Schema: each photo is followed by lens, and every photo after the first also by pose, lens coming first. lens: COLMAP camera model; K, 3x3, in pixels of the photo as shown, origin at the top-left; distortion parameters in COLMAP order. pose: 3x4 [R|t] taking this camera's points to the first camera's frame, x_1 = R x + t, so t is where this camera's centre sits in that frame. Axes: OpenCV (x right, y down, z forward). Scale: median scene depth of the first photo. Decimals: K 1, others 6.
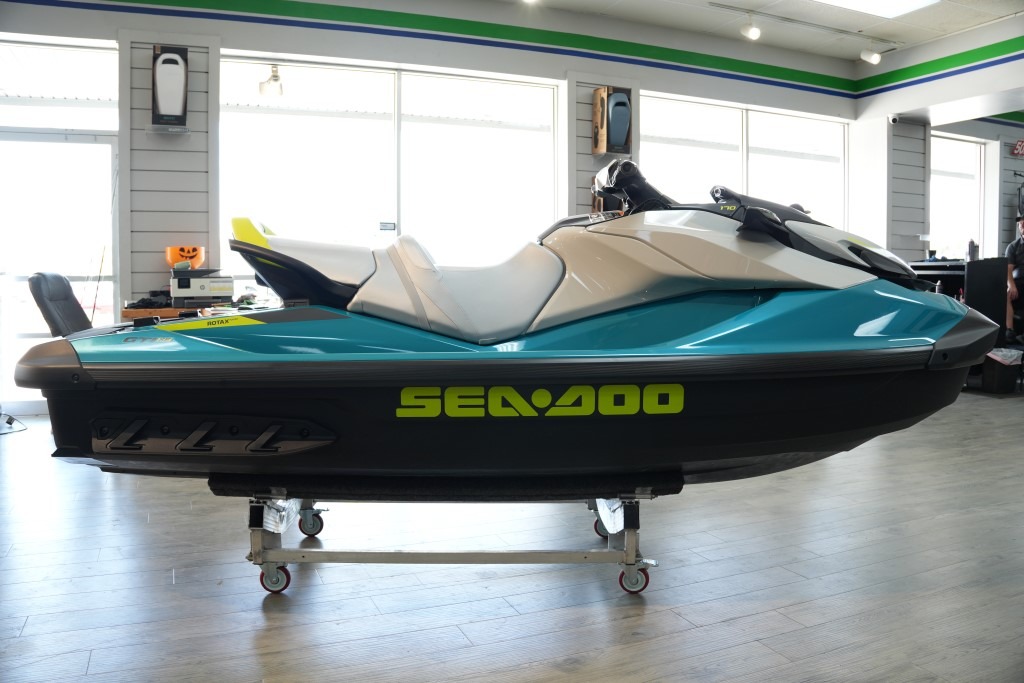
lens RADIAL K [[815.8, 0, 512.3], [0, 815.8, 338.4], [0, 0, 1]] dist [-0.206571, 0.125230]
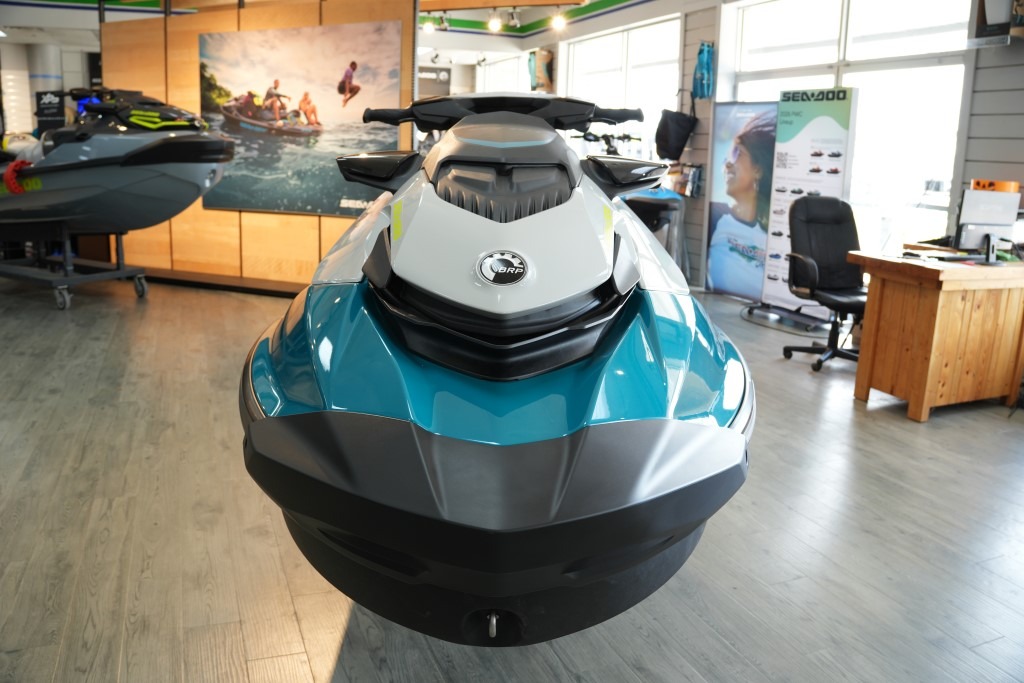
lens RADIAL K [[815.8, 0, 512.3], [0, 815.8, 338.4], [0, 0, 1]] dist [-0.206571, 0.125230]
pose [[-0.024126, 0.218711, -0.975491, 0.454019], [-0.106039, 0.969711, 0.220037, -0.077228], [0.994069, 0.108749, -0.000204, 0.503692]]
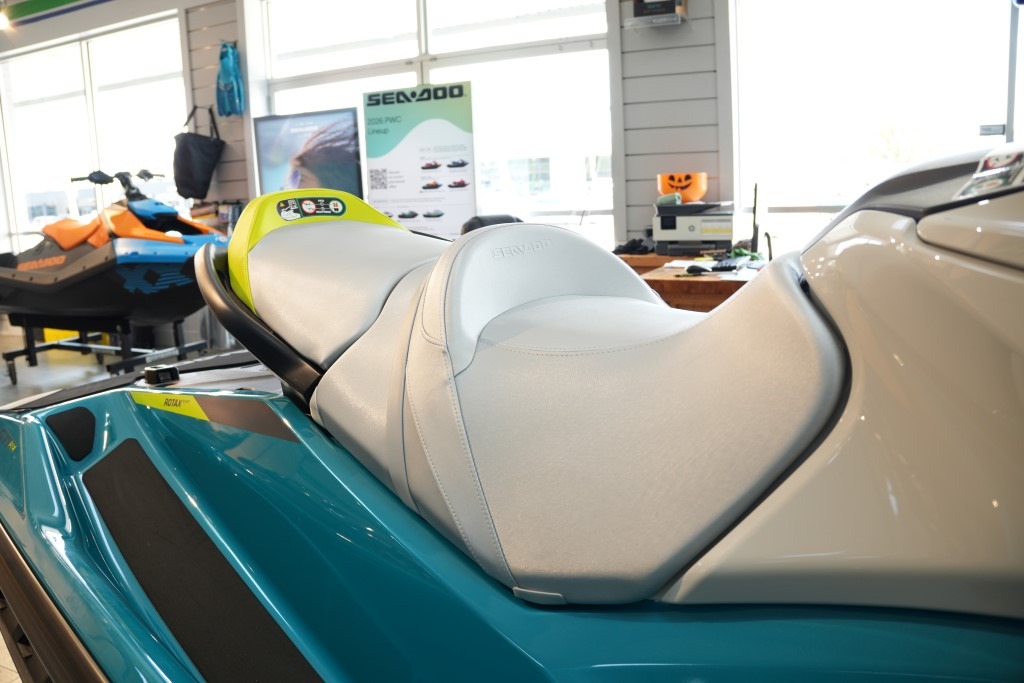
lens RADIAL K [[815.8, 0, 512.3], [0, 815.8, 338.4], [0, 0, 1]] dist [-0.206571, 0.125230]
pose [[0.651277, 0.108230, -0.751082, 0.082213], [-0.010323, 0.990949, 0.133843, -0.060679], [0.758770, -0.079415, 0.646500, 0.364420]]
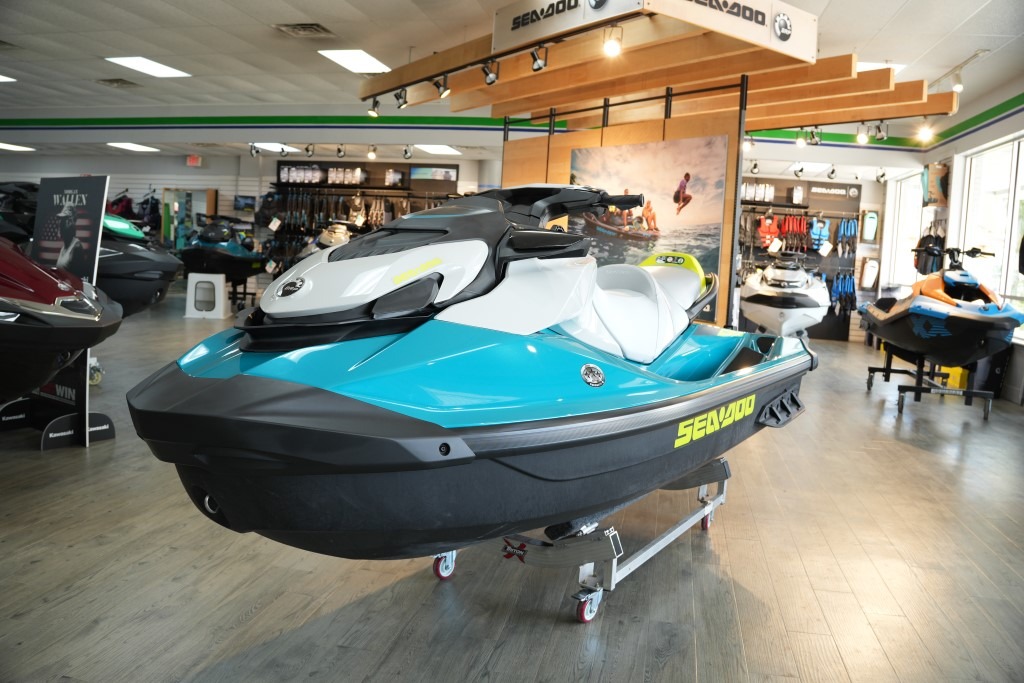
lens RADIAL K [[815.8, 0, 512.3], [0, 815.8, 338.4], [0, 0, 1]] dist [-0.206571, 0.125230]
pose [[-0.563758, 0.054331, -0.824151, 0.459096], [-0.116951, 0.982529, 0.144772, -0.084940], [0.817618, 0.178002, -0.547555, 0.748757]]
